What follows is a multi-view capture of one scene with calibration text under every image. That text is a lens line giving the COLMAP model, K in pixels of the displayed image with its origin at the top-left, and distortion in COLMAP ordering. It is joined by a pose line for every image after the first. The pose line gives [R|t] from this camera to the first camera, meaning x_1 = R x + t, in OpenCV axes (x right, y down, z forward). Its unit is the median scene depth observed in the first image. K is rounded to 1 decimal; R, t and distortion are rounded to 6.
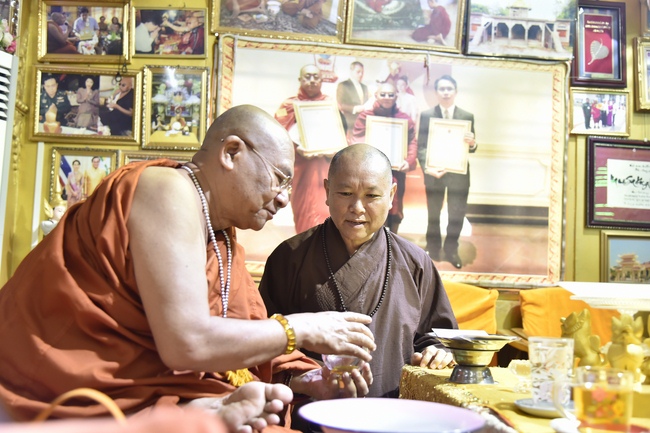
lens RADIAL K [[730.8, 0, 323.3], [0, 730.8, 217.2], [0, 0, 1]] dist [-0.017315, 0.000000]
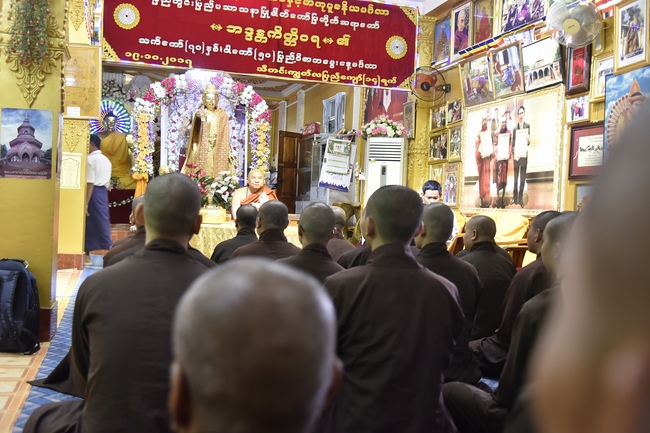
lens RADIAL K [[730.8, 0, 322.9], [0, 730.8, 215.9], [0, 0, 1]] dist [-0.017315, 0.000000]
pose [[0.175813, -0.027598, -0.984037, 1.964893], [0.042895, 0.998872, -0.020350, 0.107858], [0.983489, -0.038632, 0.176798, 0.152732]]
